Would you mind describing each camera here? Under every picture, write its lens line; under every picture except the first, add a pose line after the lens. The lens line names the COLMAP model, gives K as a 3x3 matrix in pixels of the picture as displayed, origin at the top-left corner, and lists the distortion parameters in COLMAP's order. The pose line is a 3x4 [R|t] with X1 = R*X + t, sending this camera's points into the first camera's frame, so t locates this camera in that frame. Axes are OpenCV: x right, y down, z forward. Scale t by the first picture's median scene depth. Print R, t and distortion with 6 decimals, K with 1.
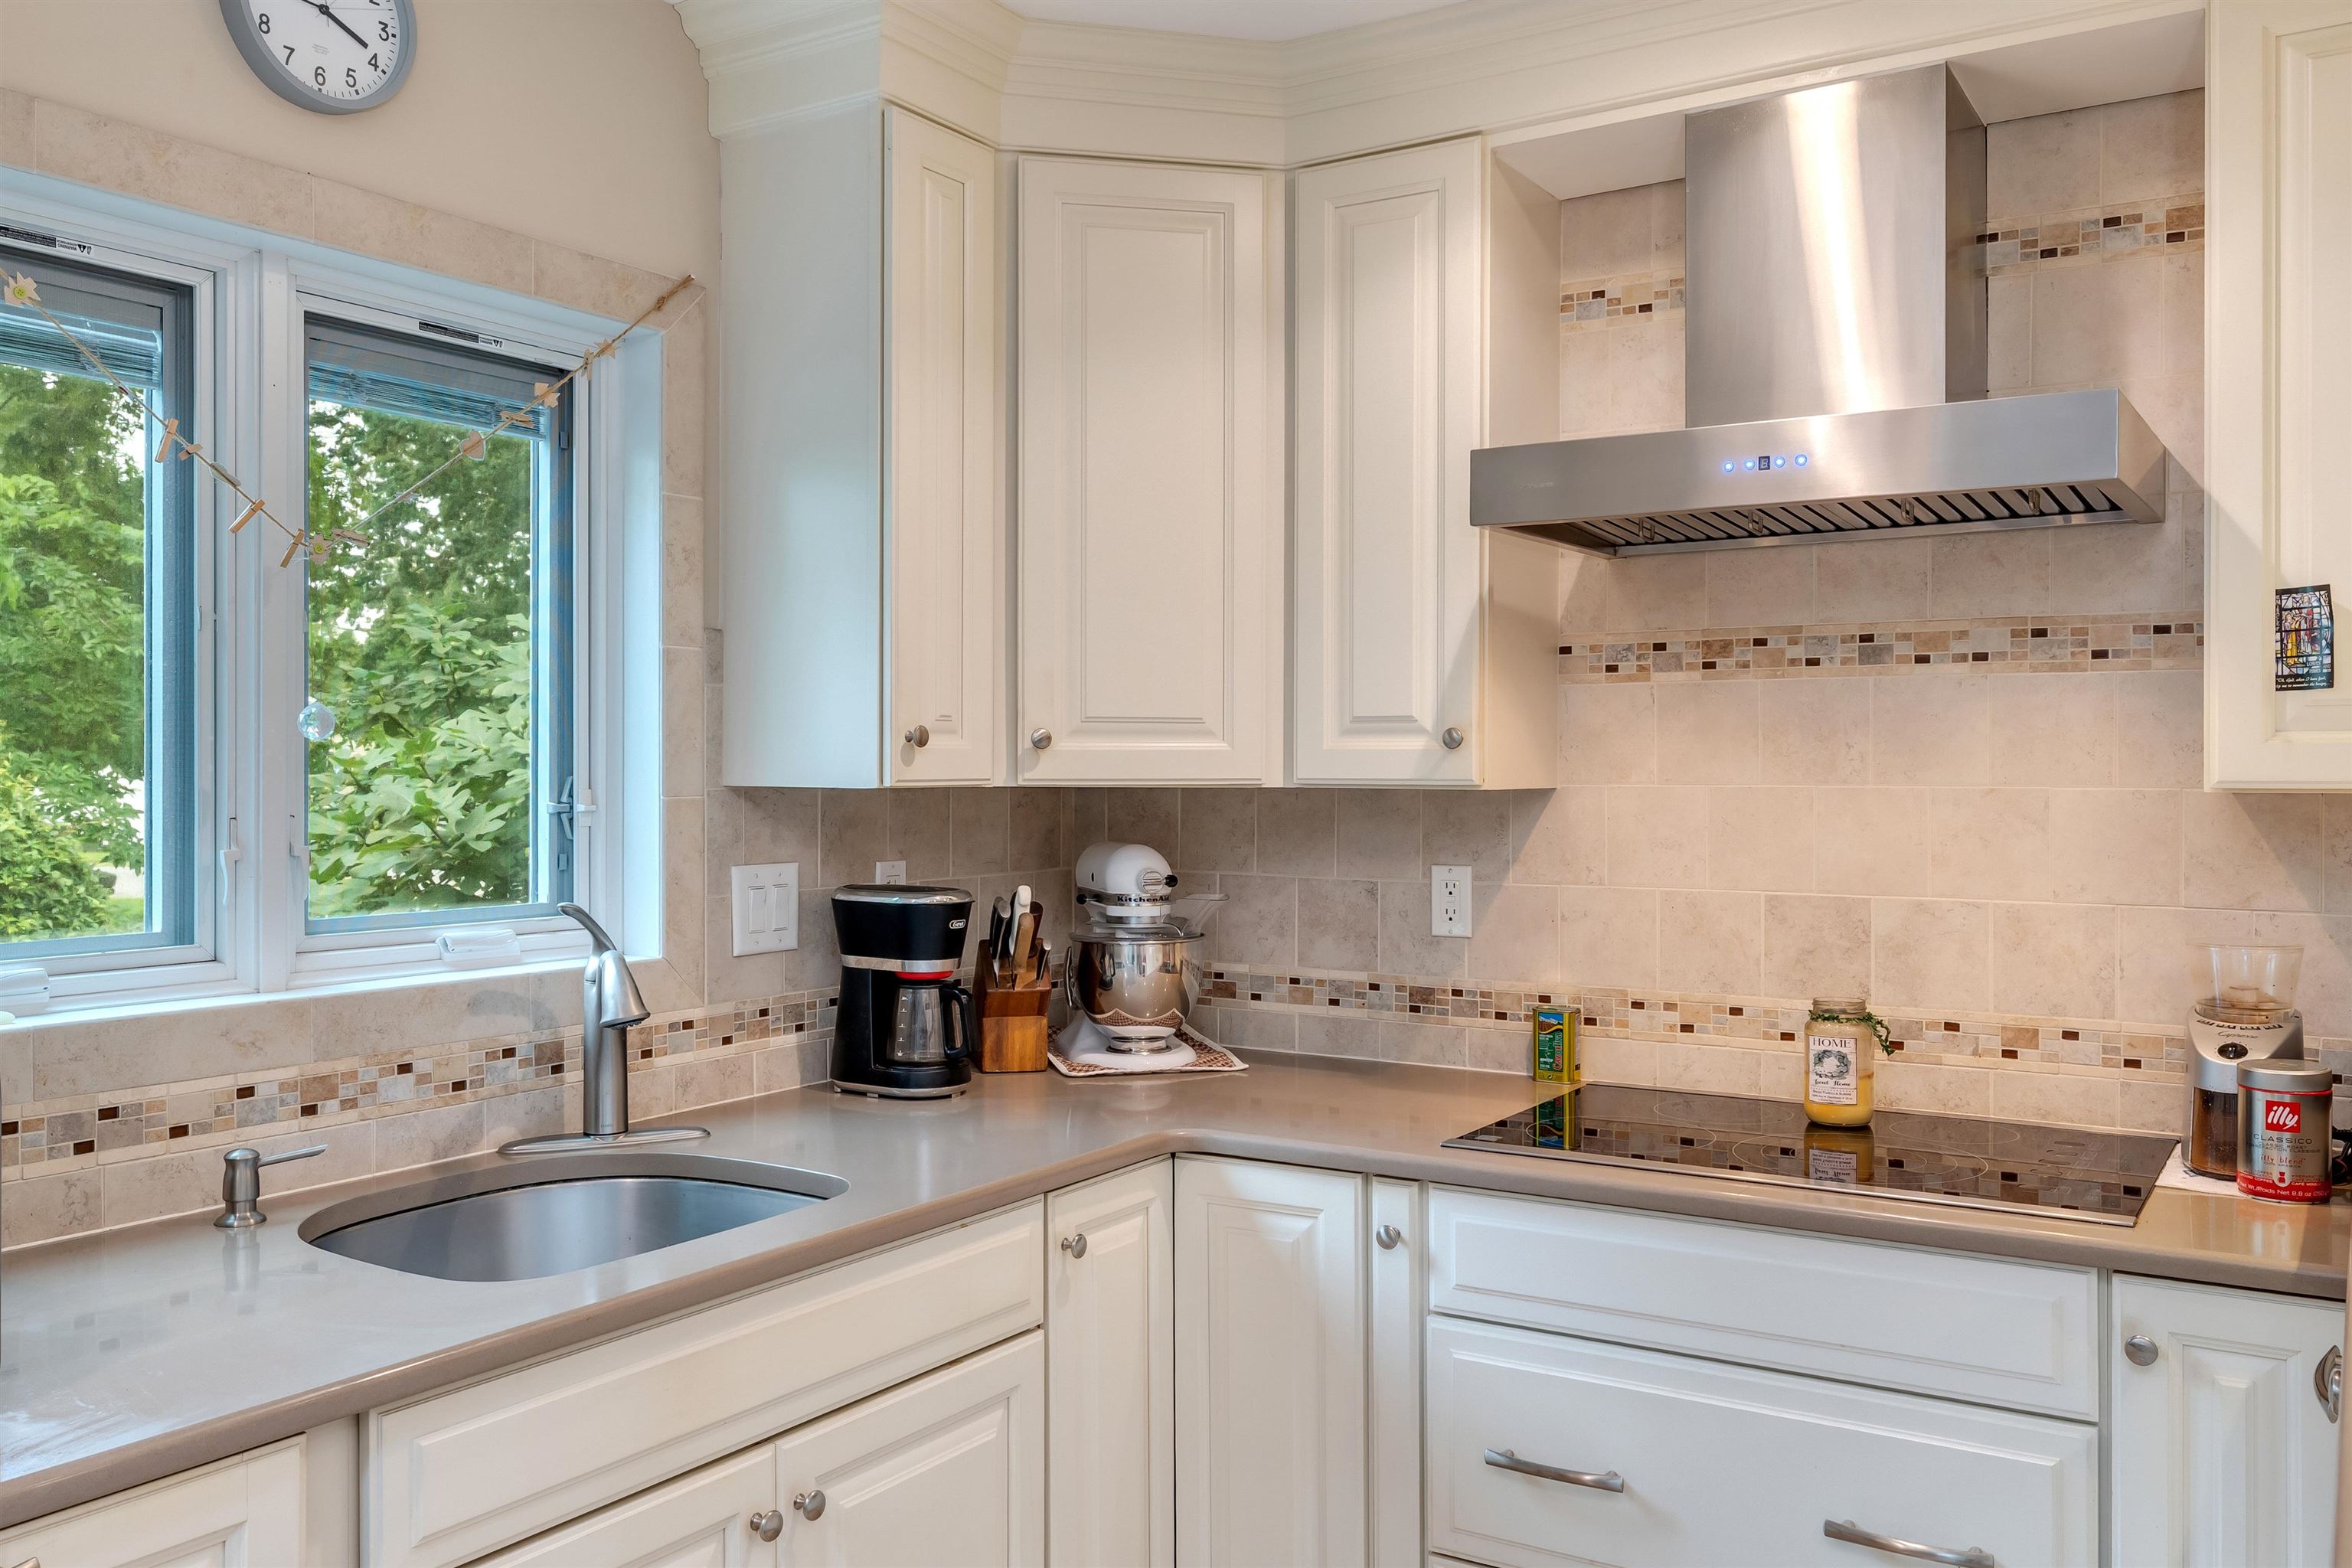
lens RADIAL K [[1857.3, 0, 1170.0], [0, 1857.3, 775.5], [0, 0, 1]] dist [-0.004650, 0.001024]
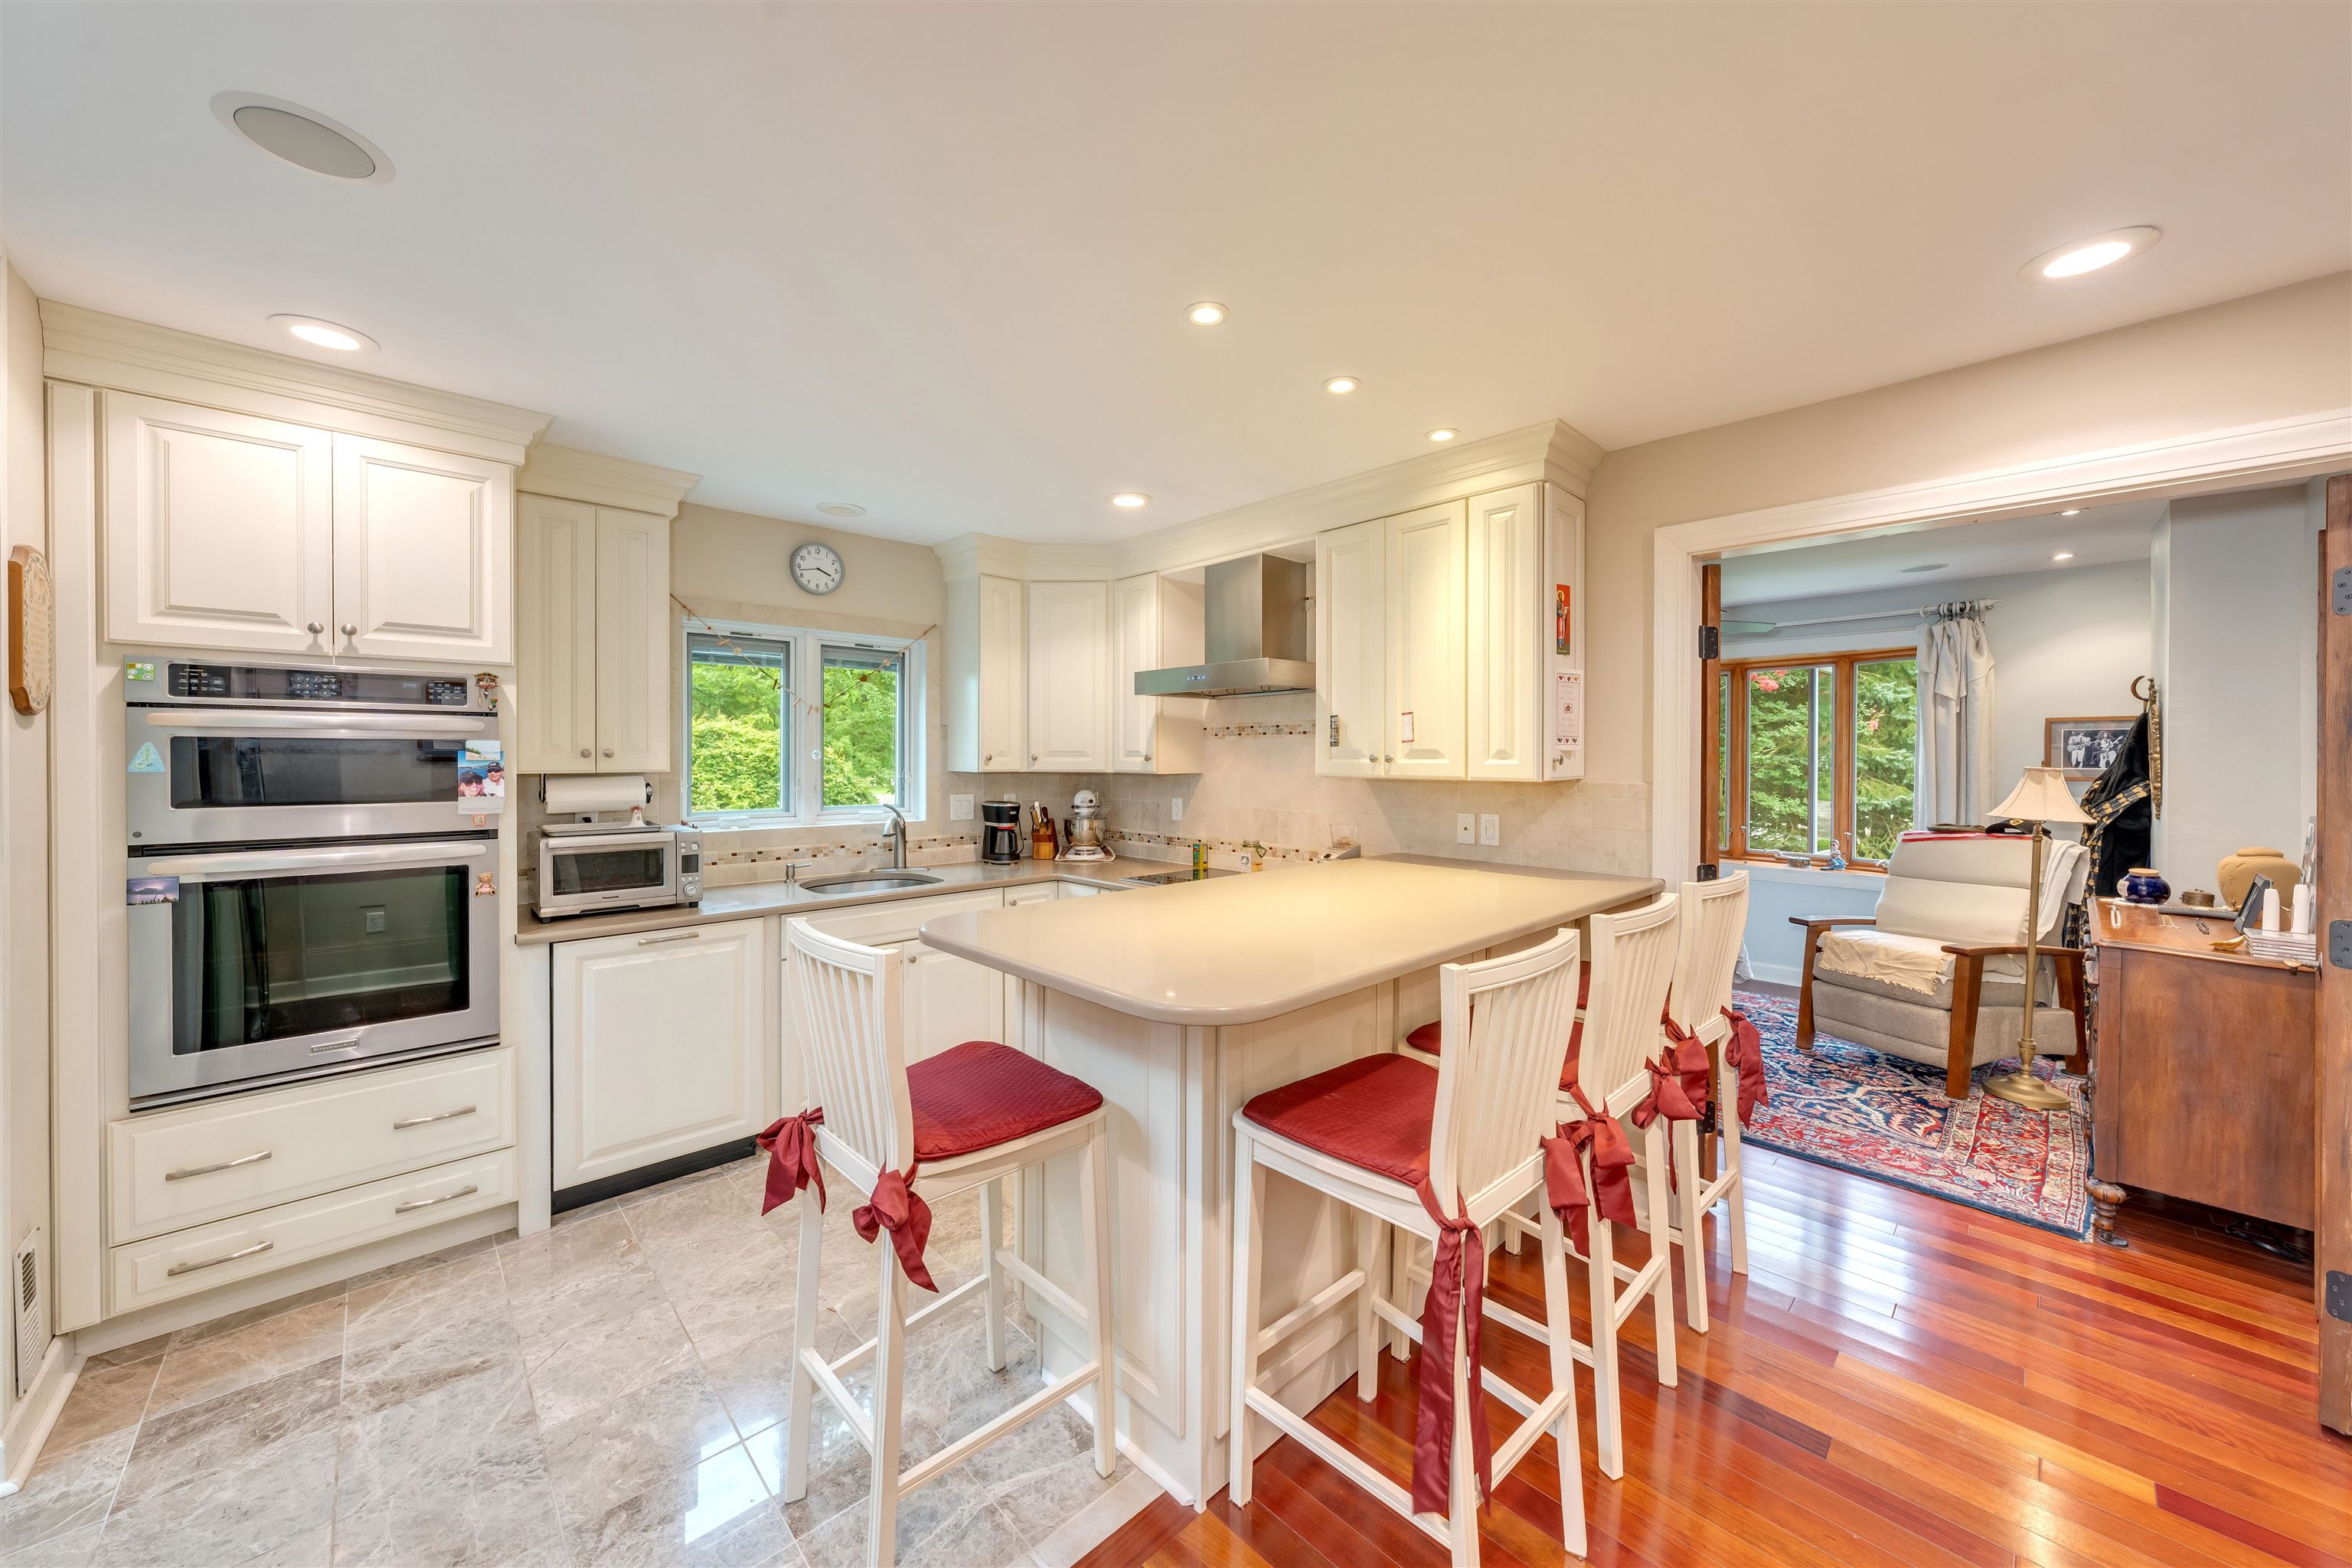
lens RADIAL K [[847.2, 0, 1181.0], [0, 847.2, 761.4], [0, 0, 1]] dist [0.003315, 0.000114]
pose [[0.972375, 0.003751, -0.233393, 0.543335], [-0.003094, 0.999990, 0.003179, -0.018538], [0.233402, -0.002369, 0.972377, -0.421113]]
